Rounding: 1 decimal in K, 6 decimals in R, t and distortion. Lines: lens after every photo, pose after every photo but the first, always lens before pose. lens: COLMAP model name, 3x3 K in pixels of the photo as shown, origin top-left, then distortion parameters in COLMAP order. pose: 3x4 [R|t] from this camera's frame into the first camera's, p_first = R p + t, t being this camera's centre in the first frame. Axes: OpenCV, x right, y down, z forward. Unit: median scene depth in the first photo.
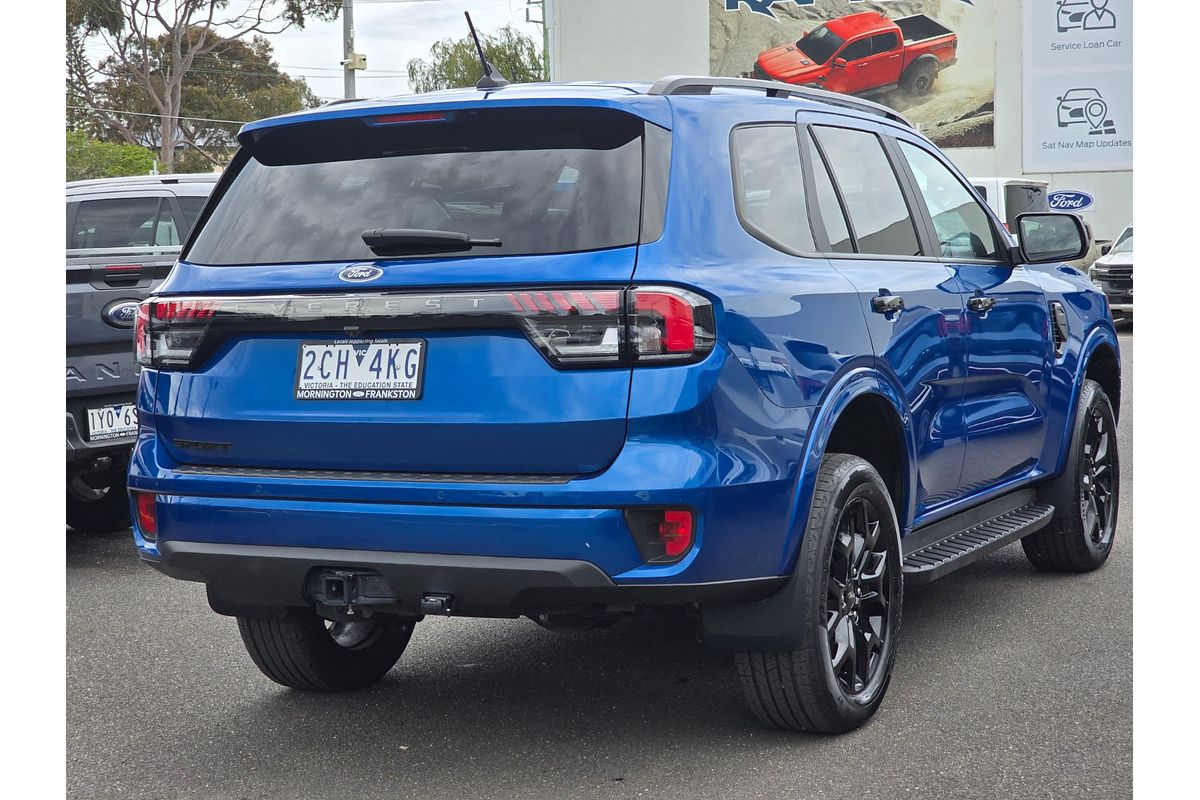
lens RADIAL K [[2326.4, 0, 593.3], [0, 2326.4, 393.9], [0, 0, 1]] dist [-0.026606, 0.000000]
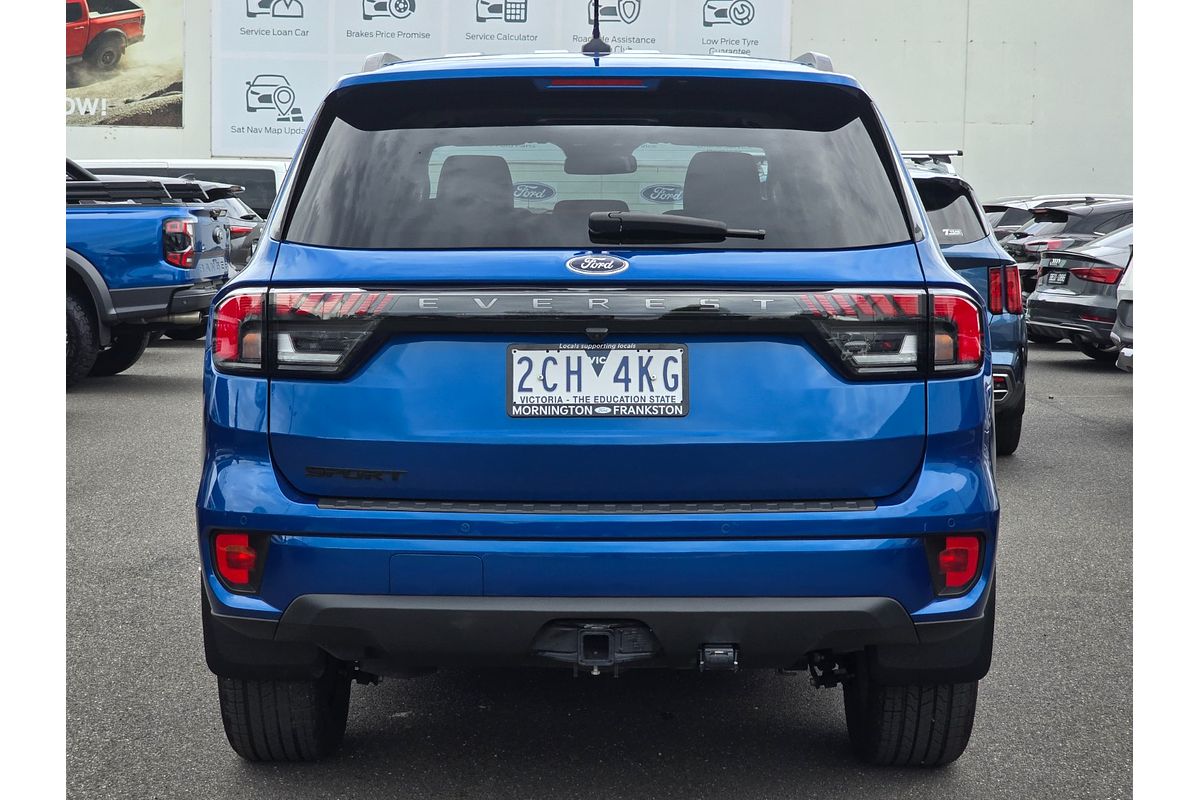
lens RADIAL K [[2216.9, 0, 664.9], [0, 2216.9, 350.7], [0, 0, 1]] dist [0.139990, 0.000000]
pose [[0.877258, 0.003239, 0.480008, -0.459200], [0.000684, 0.999968, -0.007997, -0.014625], [-0.480018, 0.007344, 0.877228, 0.284663]]
